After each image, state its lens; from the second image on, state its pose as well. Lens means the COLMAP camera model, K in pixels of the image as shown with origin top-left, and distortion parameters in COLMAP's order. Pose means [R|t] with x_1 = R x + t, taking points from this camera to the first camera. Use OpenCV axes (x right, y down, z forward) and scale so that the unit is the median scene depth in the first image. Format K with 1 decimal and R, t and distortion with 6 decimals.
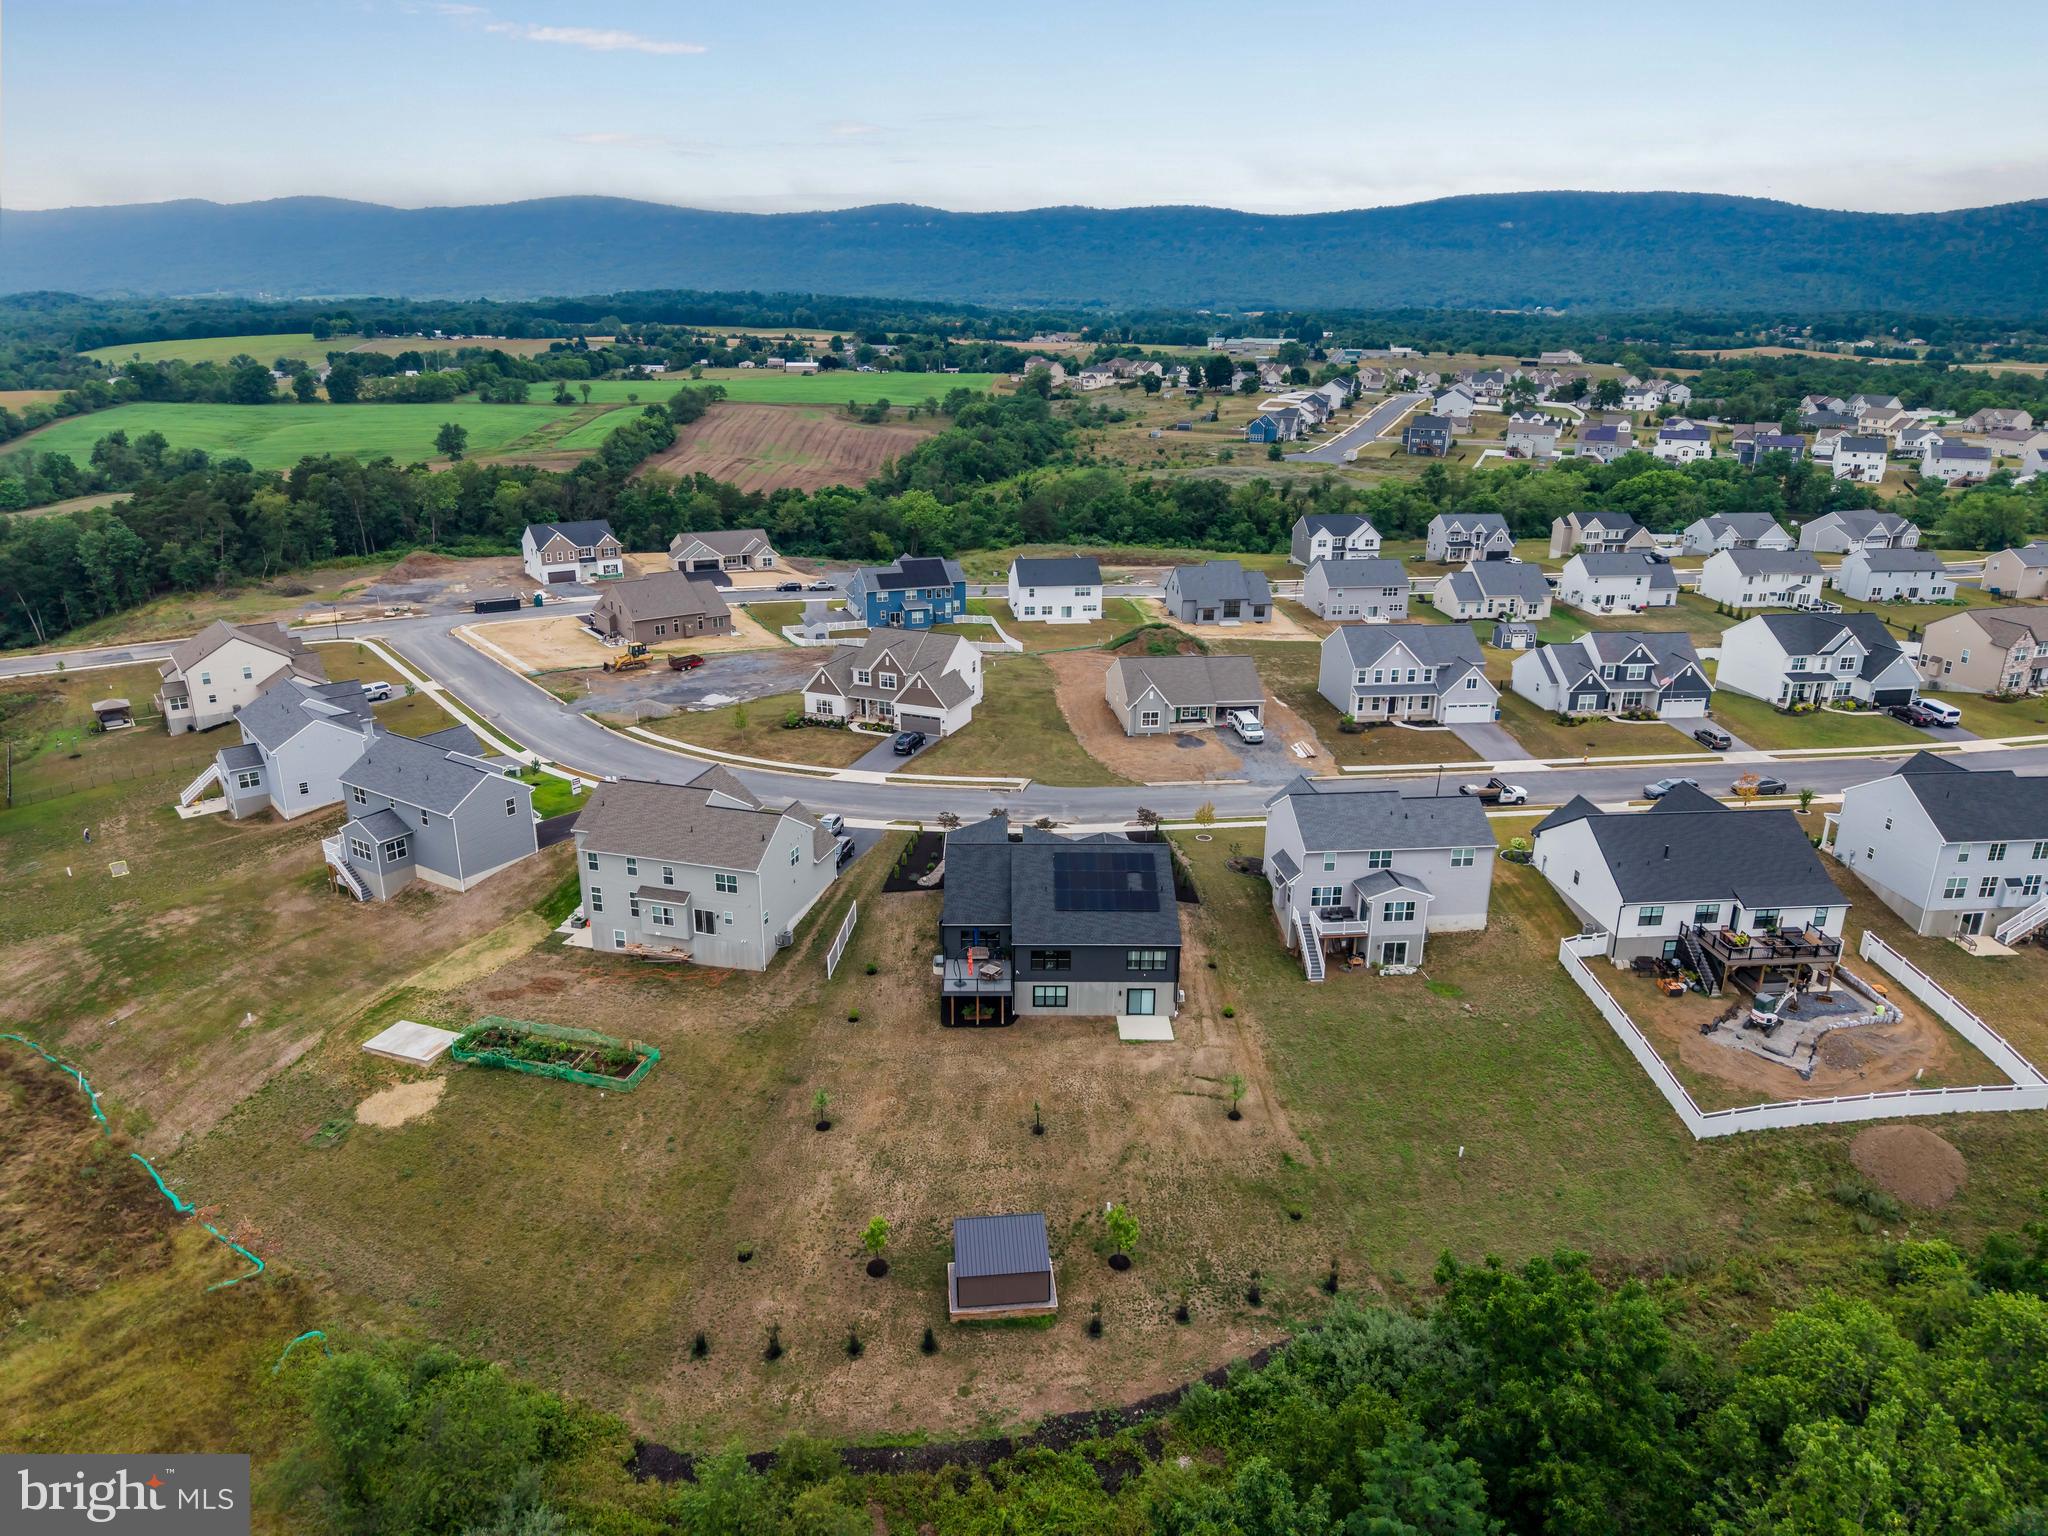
lens RADIAL K [[1364.3, 0, 1014.6], [0, 1364.3, 781.6], [0, 0, 1]] dist [0.031508, -0.034820]
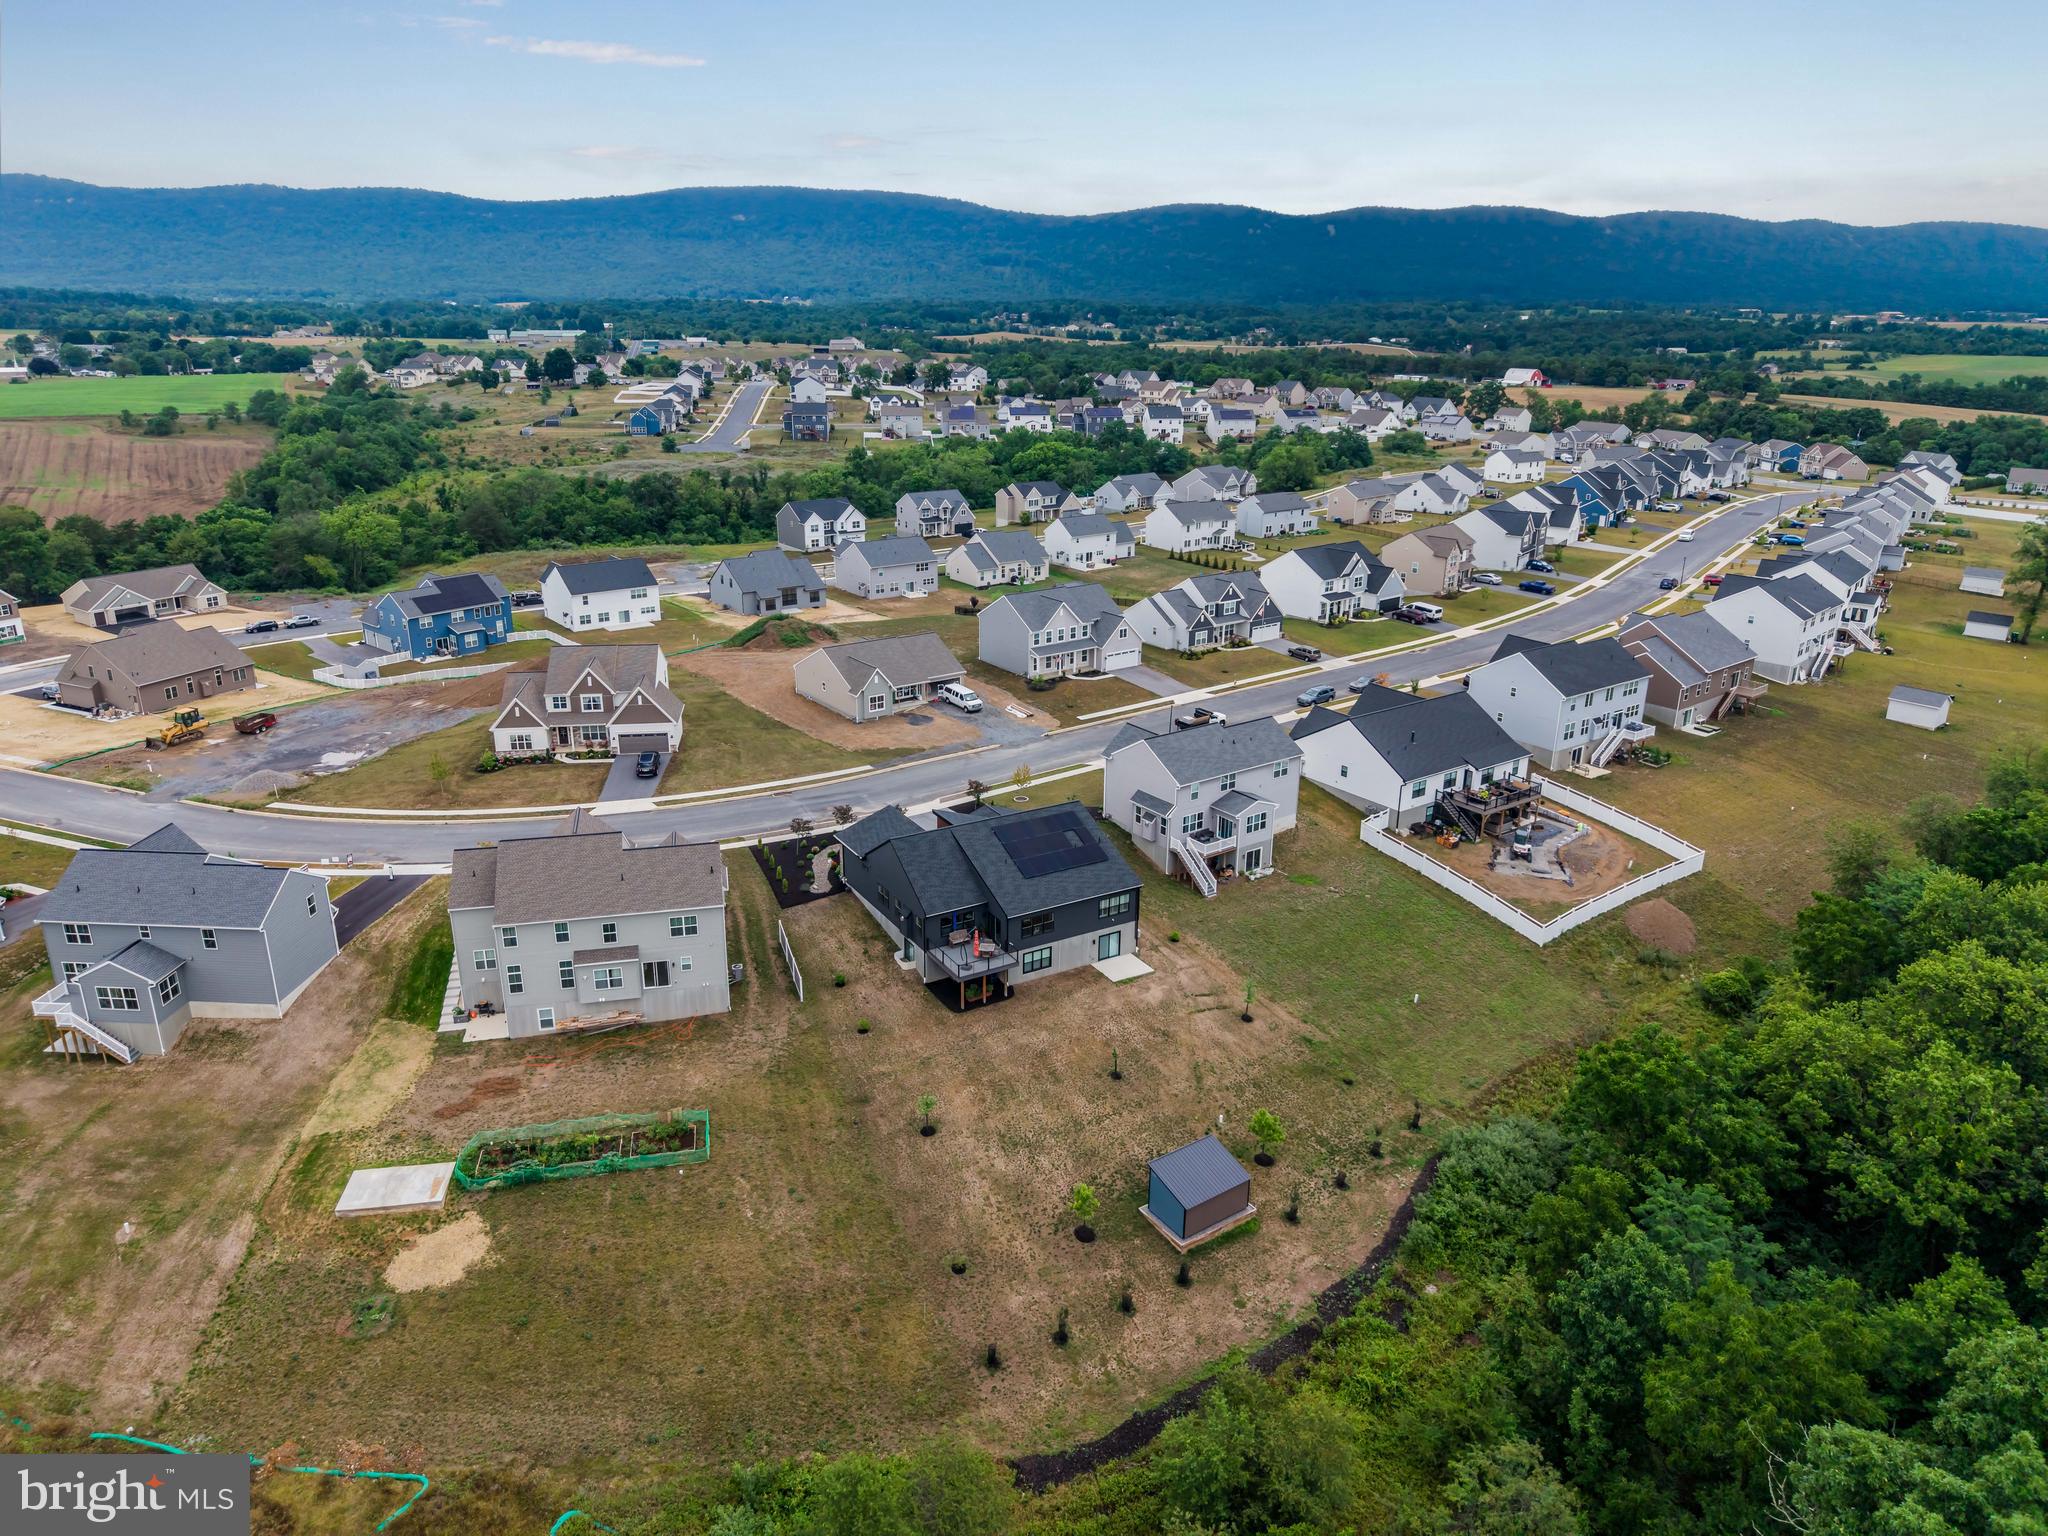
lens RADIAL K [[1364.3, 0, 1011.0], [0, 1364.3, 782.0], [0, 0, 1]] dist [0.031508, -0.034820]
pose [[0.870470, -0.168691, 0.462413, -0.414752], [0.165639, 0.985040, 0.047542, -0.027183], [-0.463515, 0.035210, 0.885389, 0.075973]]
